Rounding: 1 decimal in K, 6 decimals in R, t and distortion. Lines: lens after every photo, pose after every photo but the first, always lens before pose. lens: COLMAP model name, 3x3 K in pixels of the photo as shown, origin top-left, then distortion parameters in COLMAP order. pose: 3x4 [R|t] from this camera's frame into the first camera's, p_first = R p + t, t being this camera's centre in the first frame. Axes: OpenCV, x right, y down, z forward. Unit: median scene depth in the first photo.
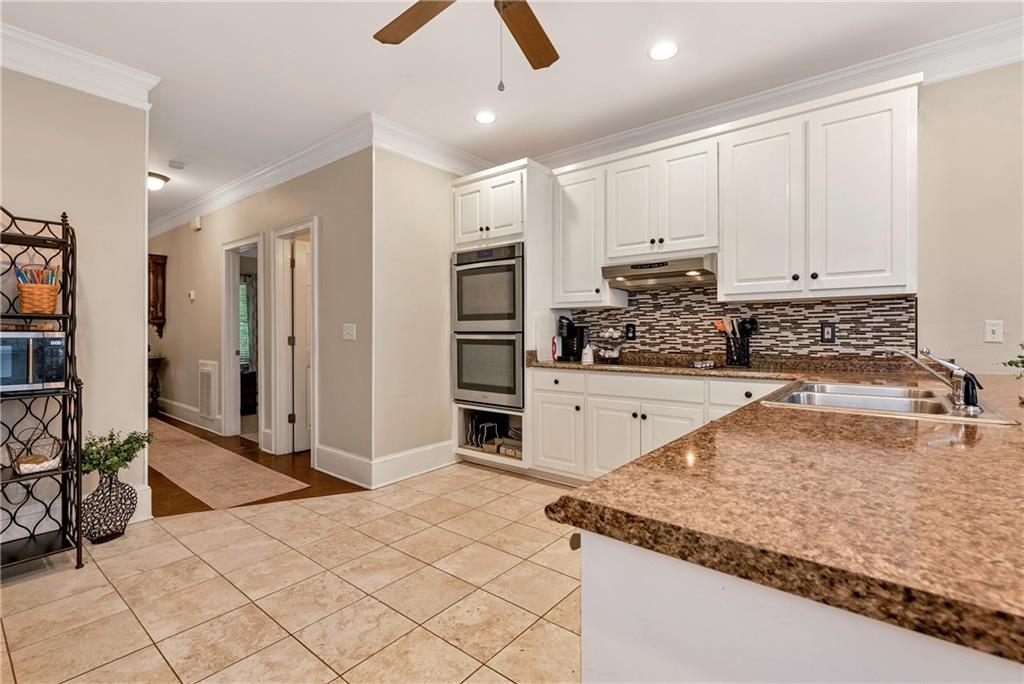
lens RADIAL K [[458.0, 0, 516.9], [0, 458.0, 334.1], [0, 0, 1]] dist [0.002154, -0.000772]
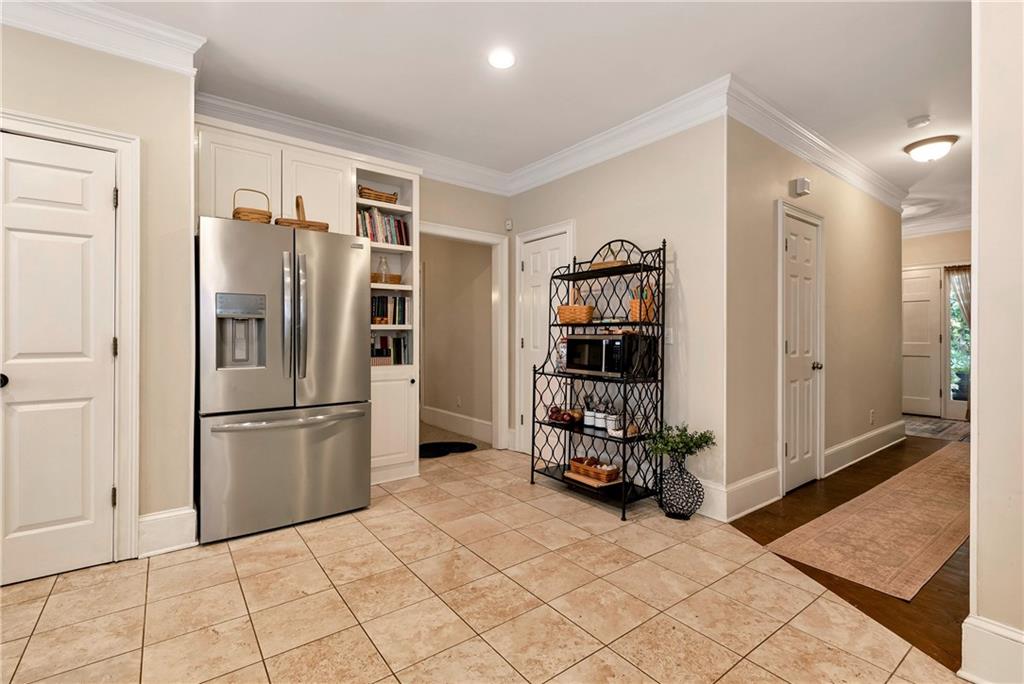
lens RADIAL K [[458.0, 0, 512.9], [0, 458.0, 338.0], [0, 0, 1]] dist [0.002154, -0.000772]
pose [[-0.246713, 0.000355, -0.969089, 0.236797], [-0.001059, 0.999999, 0.000636, 0.001436], [0.969088, 0.001183, -0.246712, 0.673269]]
